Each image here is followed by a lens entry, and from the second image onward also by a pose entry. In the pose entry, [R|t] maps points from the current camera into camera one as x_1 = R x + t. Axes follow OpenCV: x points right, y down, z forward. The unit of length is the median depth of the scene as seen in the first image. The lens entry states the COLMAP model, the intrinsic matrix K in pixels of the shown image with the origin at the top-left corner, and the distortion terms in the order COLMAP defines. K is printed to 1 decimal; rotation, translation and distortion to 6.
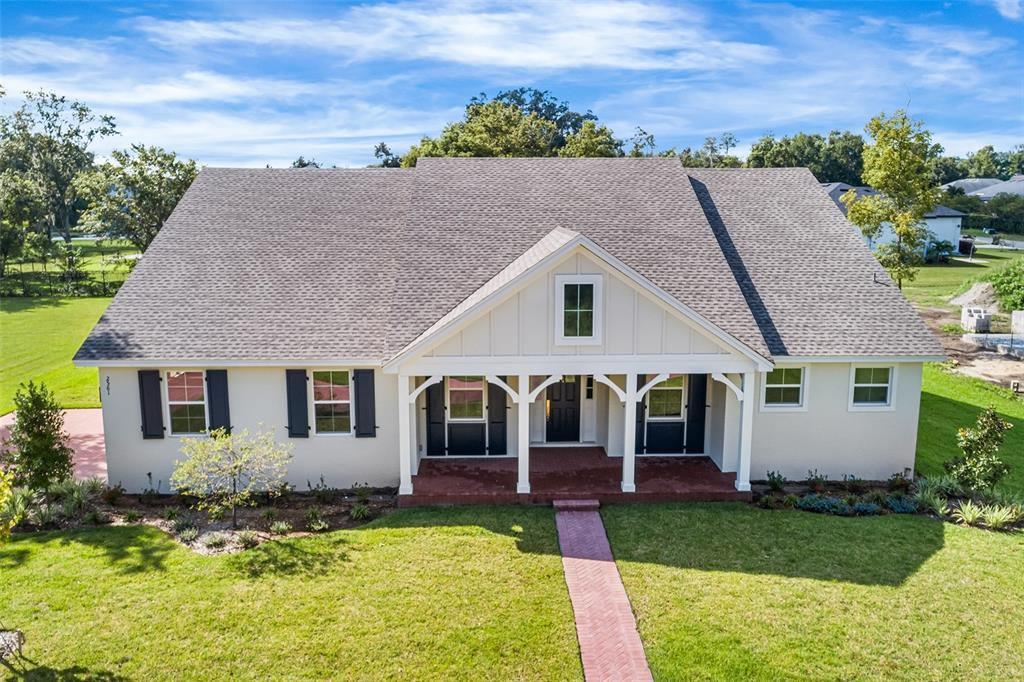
lens RADIAL K [[820.0, 0, 512.0], [0, 820.0, 341.0], [0, 0, 1]] dist [-0.014156, 0.008697]
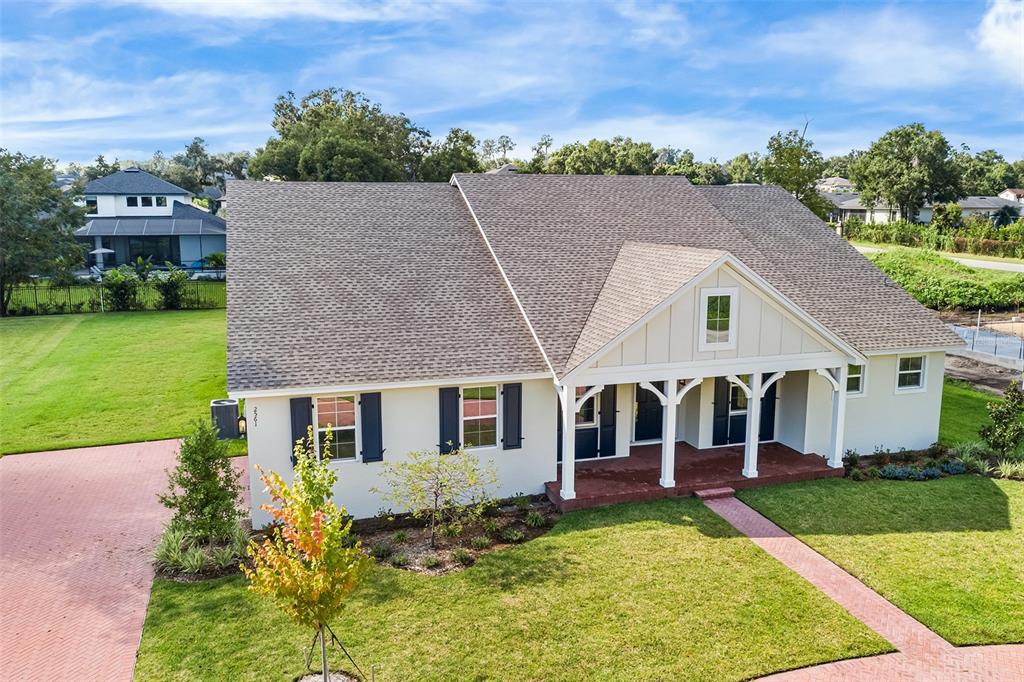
lens RADIAL K [[831.7, 0, 512.0], [0, 831.7, 341.0], [0, 0, 1]] dist [-0.005719, 0.005972]
pose [[0.958864, -0.045122, 0.280257, -0.493510], [0.045813, 0.998942, 0.004088, -0.024317], [-0.280145, 0.008919, 0.959916, -0.010981]]
